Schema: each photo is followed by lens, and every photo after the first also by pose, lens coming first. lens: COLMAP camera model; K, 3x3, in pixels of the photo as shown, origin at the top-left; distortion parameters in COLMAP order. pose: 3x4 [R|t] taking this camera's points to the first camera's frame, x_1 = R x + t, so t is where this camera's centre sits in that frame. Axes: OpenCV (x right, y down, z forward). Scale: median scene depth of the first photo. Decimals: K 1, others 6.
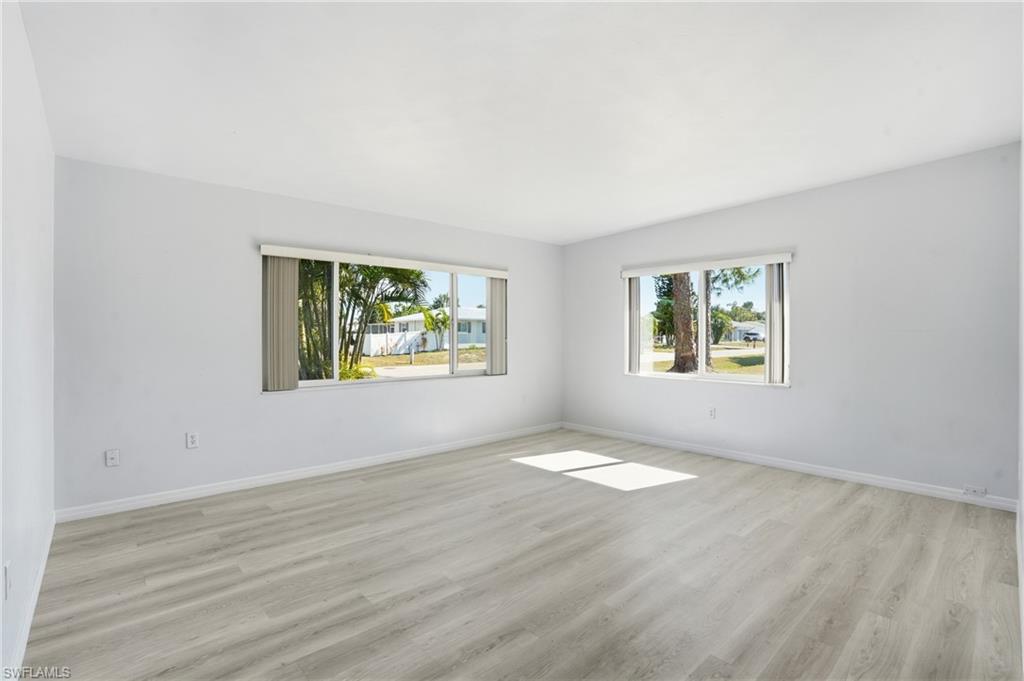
lens RADIAL K [[475.8, 0, 508.9], [0, 475.8, 334.1], [0, 0, 1]] dist [-0.062169, 0.021224]
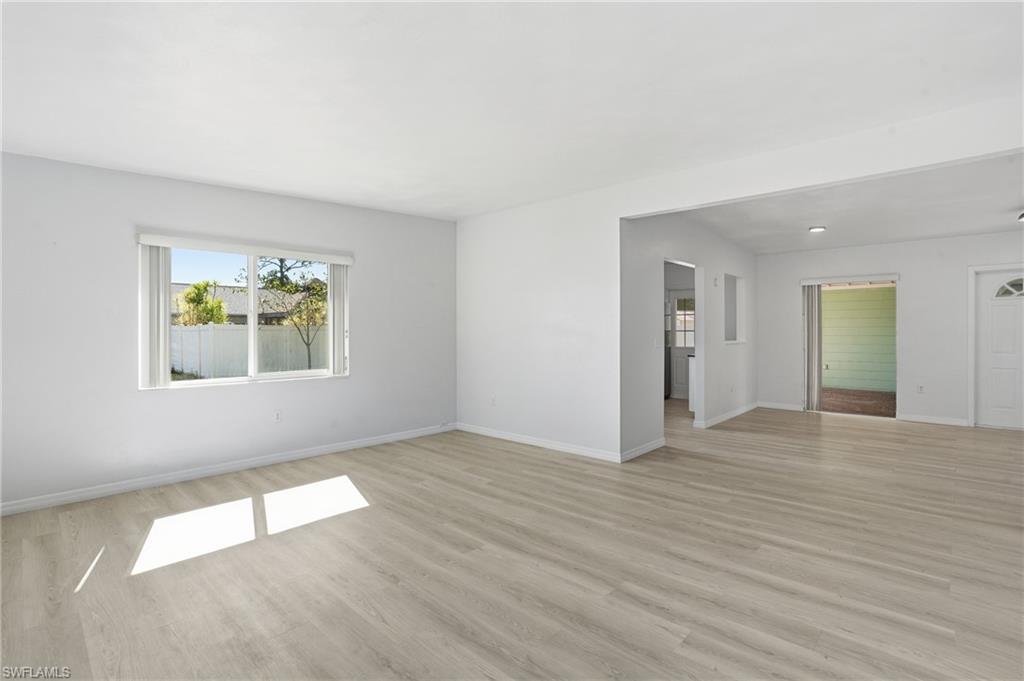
lens RADIAL K [[475.8, 0, 508.9], [0, 475.8, 334.1], [0, 0, 1]] dist [-0.062169, 0.021224]
pose [[-0.093326, 0.001301, 0.995635, -0.813391], [0.003615, 0.999993, -0.000968, 0.016279], [-0.995629, 0.003509, -0.093330, 1.026185]]
